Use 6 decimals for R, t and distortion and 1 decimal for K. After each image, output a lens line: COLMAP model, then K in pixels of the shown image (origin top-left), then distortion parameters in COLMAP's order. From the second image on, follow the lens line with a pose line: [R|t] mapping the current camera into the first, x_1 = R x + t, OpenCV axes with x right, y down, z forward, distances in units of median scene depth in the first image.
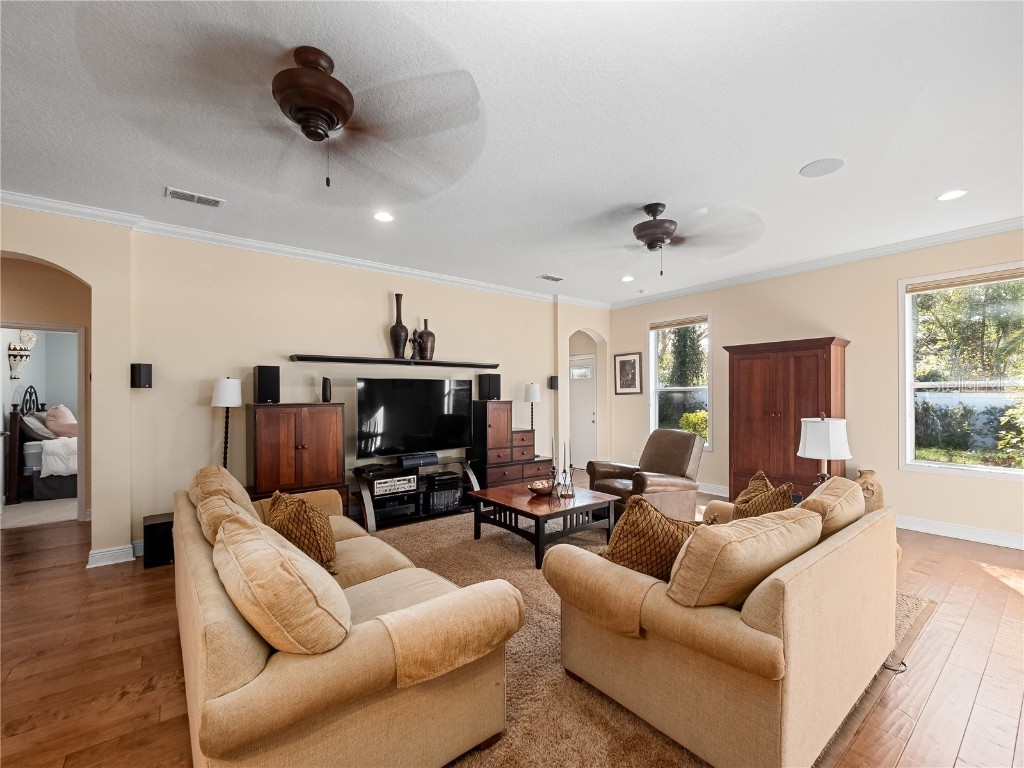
lens RADIAL K [[441.4, 0, 509.8], [0, 441.4, 394.1], [0, 0, 1]] dist [0.004463, -0.003027]
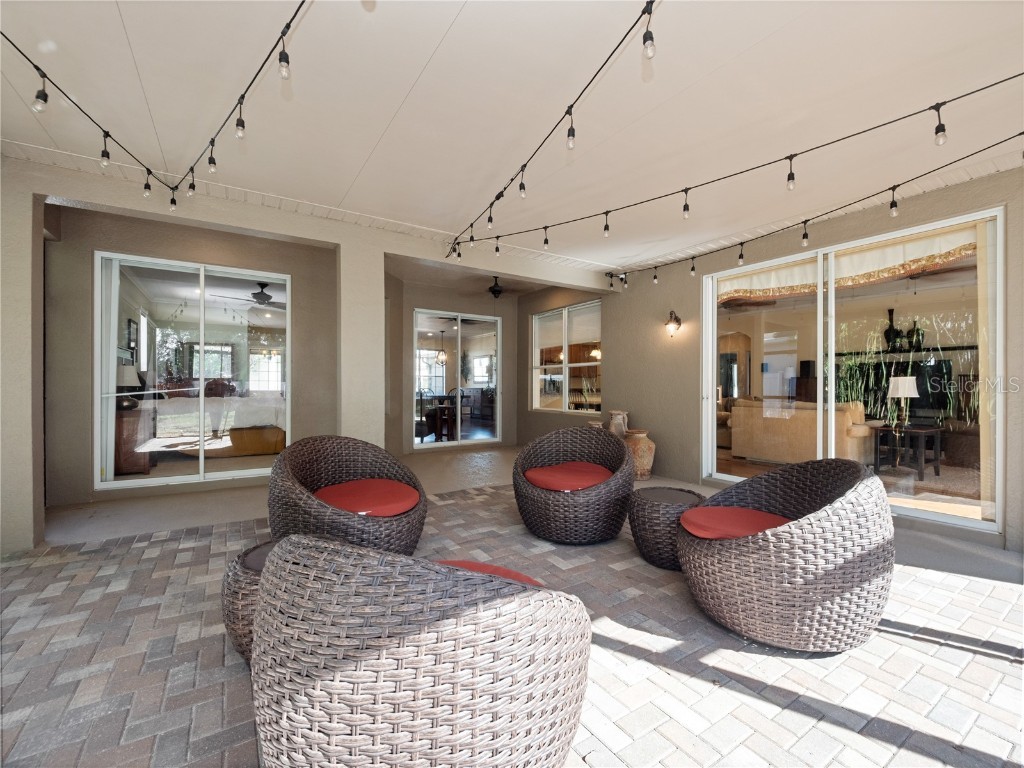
lens RADIAL K [[441.4, 0, 507.5], [0, 441.4, 383.7], [0, 0, 1]] dist [0.004463, -0.003027]
pose [[-0.120841, 0.005189, -0.992658, 1.473454], [-0.002534, 0.999981, 0.005536, 0.042489], [0.992669, 0.003184, -0.120826, -0.210013]]
